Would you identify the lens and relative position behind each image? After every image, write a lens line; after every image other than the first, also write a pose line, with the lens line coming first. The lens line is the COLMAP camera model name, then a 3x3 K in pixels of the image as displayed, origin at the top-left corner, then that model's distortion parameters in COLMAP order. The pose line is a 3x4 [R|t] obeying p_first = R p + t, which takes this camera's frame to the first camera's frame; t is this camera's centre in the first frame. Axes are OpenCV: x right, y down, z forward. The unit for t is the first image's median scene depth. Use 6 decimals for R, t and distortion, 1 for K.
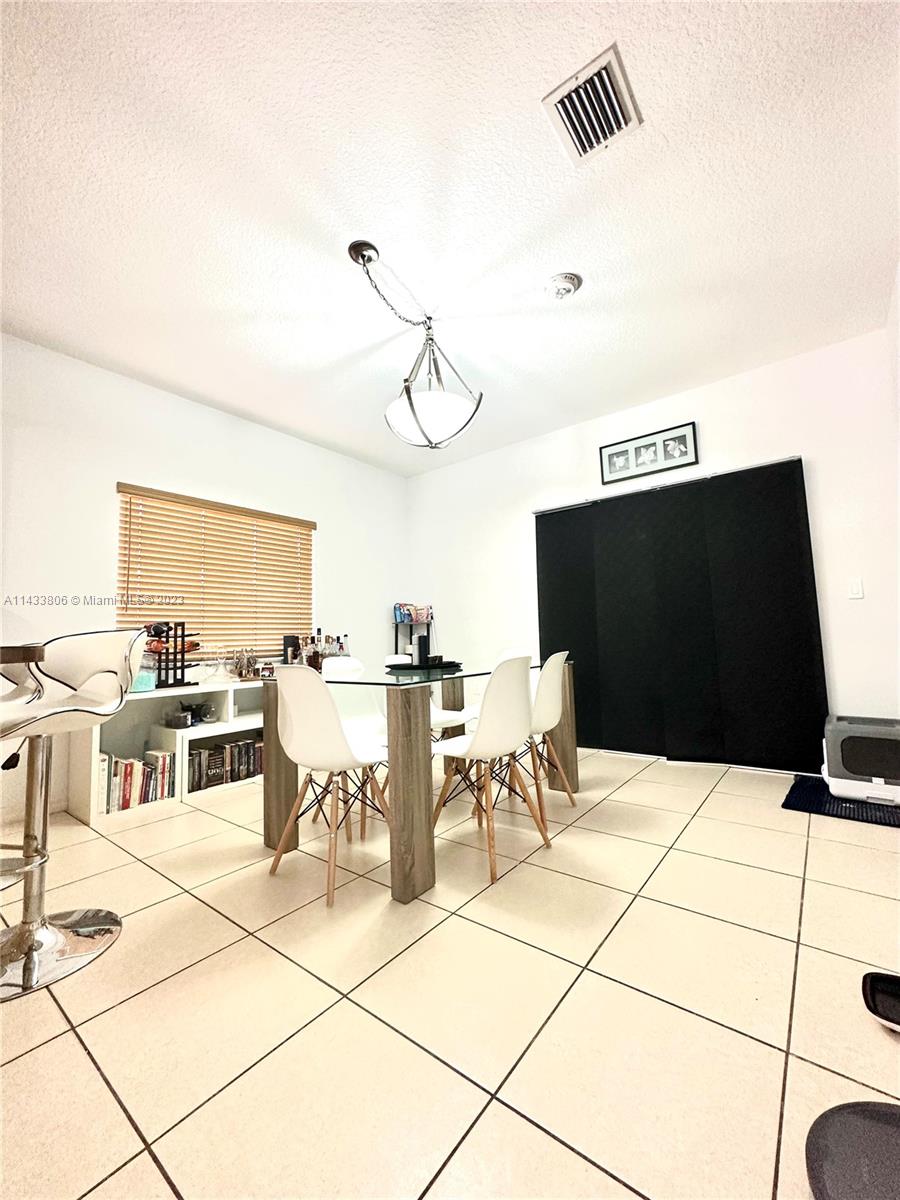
lens RADIAL K [[477.3, 0, 451.8], [0, 477.3, 599.2], [0, 0, 1]] dist [-0.002792, -0.000328]
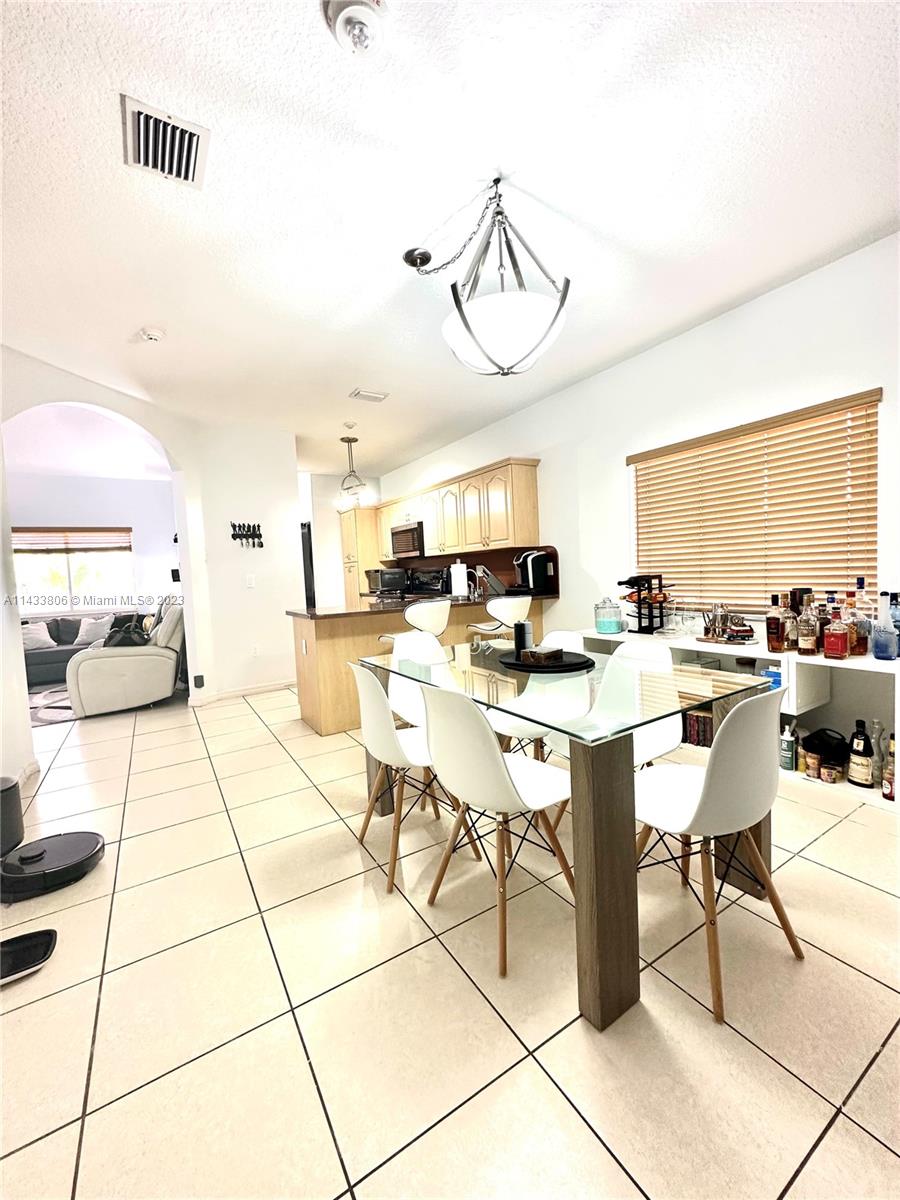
lens RADIAL K [[477.3, 0, 451.8], [0, 477.3, 599.2], [0, 0, 1]] dist [-0.002792, -0.000328]
pose [[-0.331255, 0.103628, -0.937833, 0.595945], [0.141278, 0.988193, 0.059291, -0.024610], [0.932905, -0.112855, -0.341984, 0.937828]]
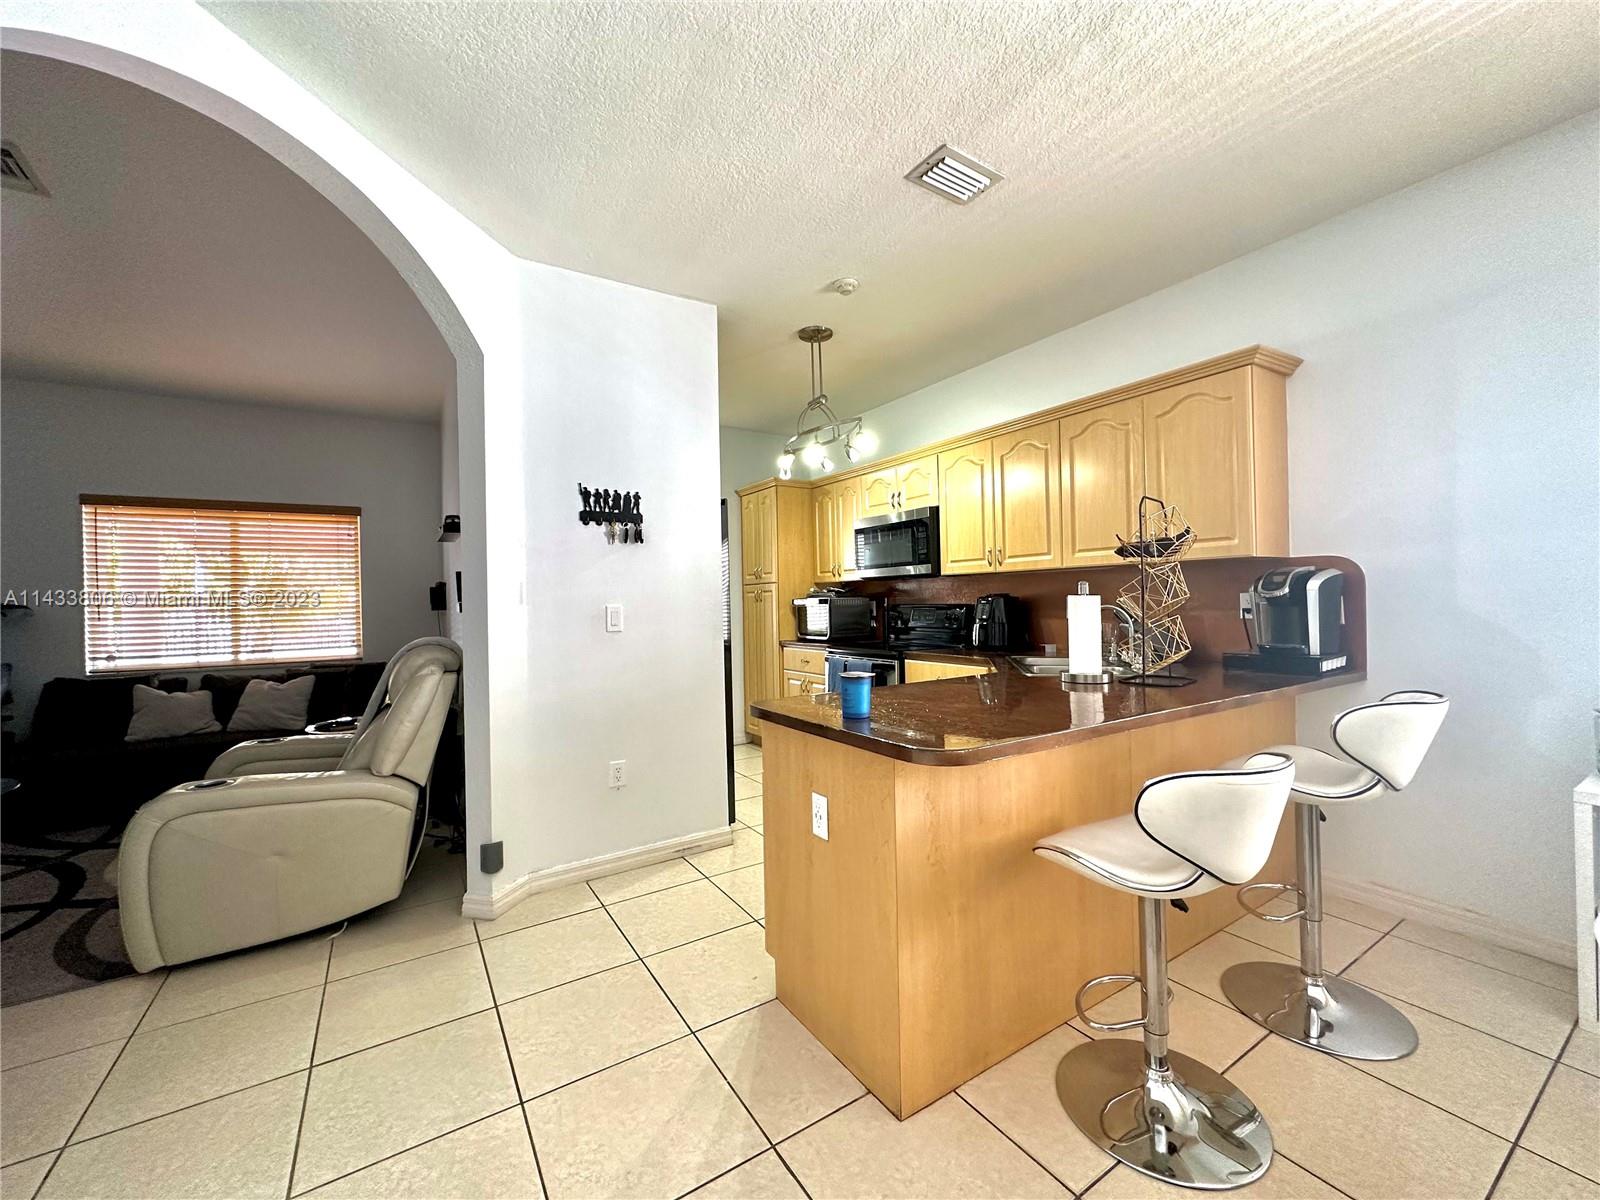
lens RADIAL K [[636.4, 0, 794.9], [0, 636.4, 599.4], [0, 0, 1]] dist [-0.002792, -0.000328]
pose [[-0.329130, 0.036128, -0.943593, 0.142443], [0.111703, 0.993741, -0.000914, -0.077781], [0.937655, -0.105703, -0.331105, 0.361338]]
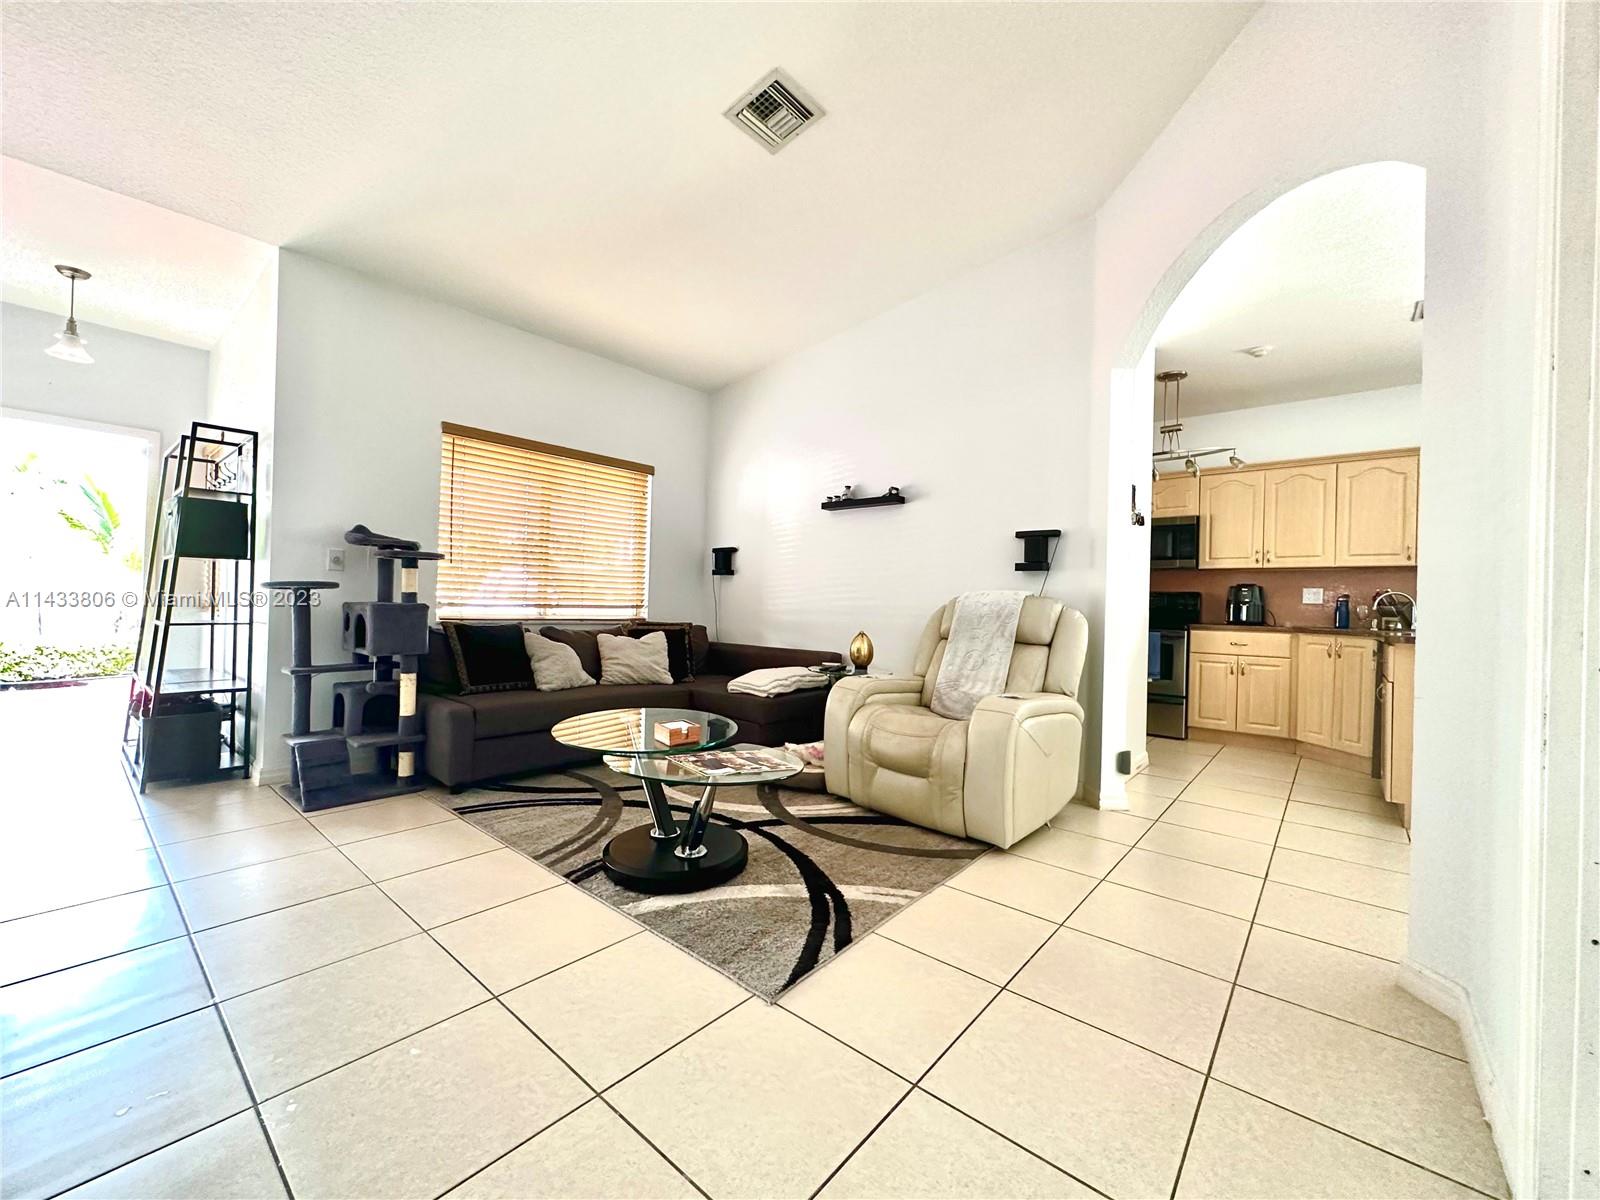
lens RADIAL K [[636.4, 0, 794.9], [0, 636.4, 599.4], [0, 0, 1]] dist [-0.002792, -0.000328]
pose [[-0.047920, 0.023324, -0.998579, 0.556319], [0.061807, 0.997881, 0.020342, -0.111826], [0.996937, -0.060744, -0.049261, -0.746884]]
